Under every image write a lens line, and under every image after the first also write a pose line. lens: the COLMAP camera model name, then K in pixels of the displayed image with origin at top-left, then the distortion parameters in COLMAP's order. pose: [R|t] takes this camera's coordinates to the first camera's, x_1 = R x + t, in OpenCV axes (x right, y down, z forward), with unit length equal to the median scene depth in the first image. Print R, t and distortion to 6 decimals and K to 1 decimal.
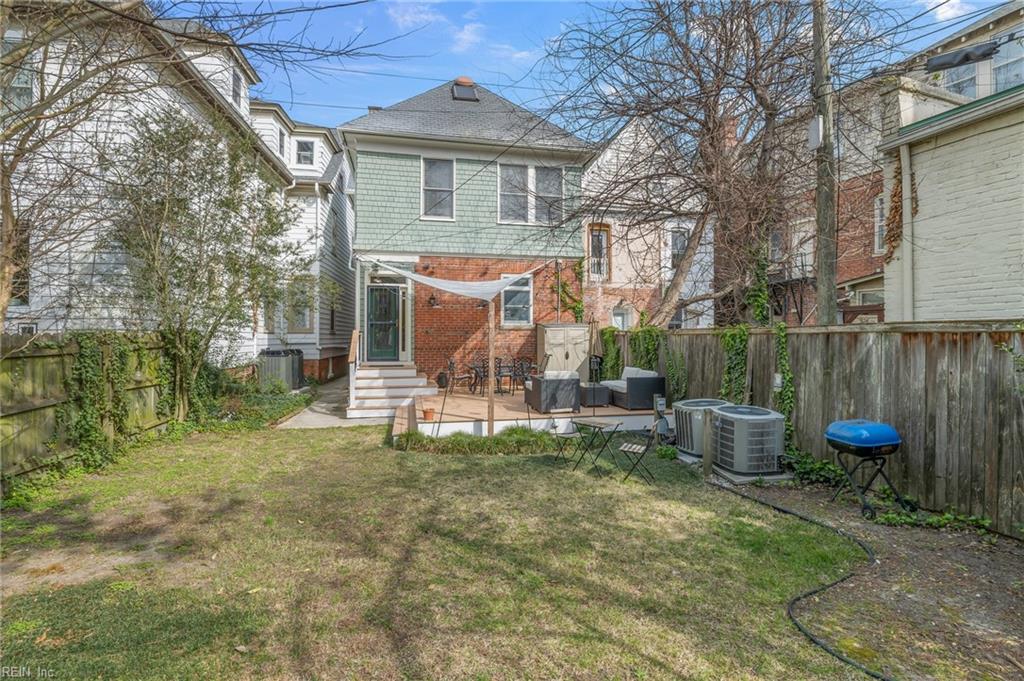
lens RADIAL K [[492.1, 0, 515.6], [0, 492.1, 340.8], [0, 0, 1]] dist [-0.007284, 0.000280]
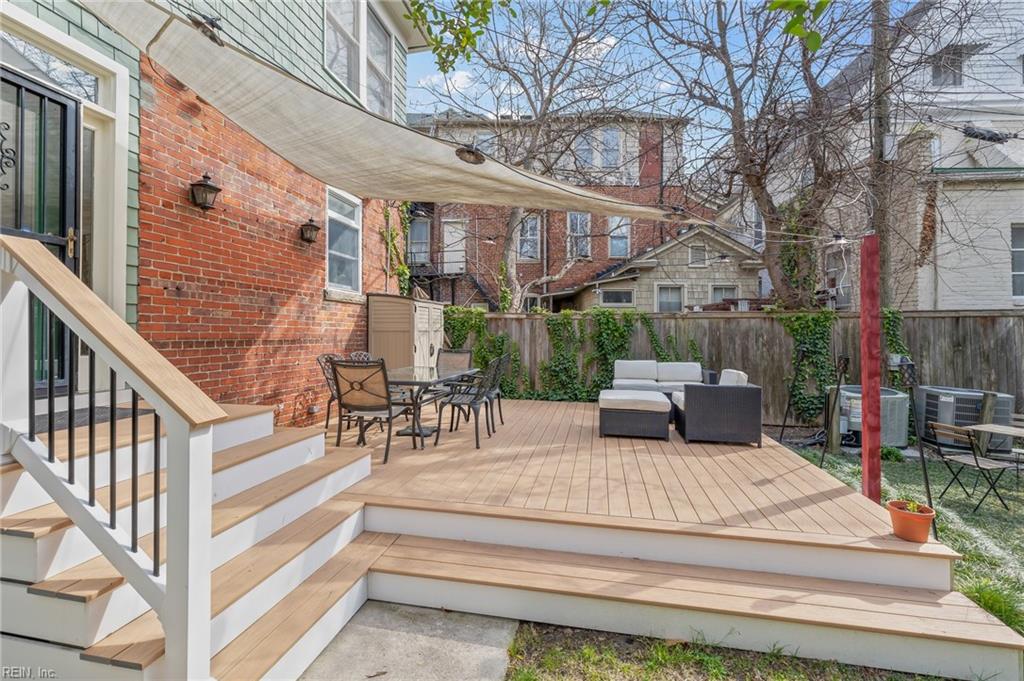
lens RADIAL K [[439.3, 0, 513.9], [0, 439.3, 334.0], [0, 0, 1]] dist [0.003297, 0.001153]
pose [[0.399885, 0.000781, 0.916565, -0.337770], [0.002360, 0.999995, -0.001881, 0.010748], [-0.916562, 0.002915, 0.399881, 0.669149]]
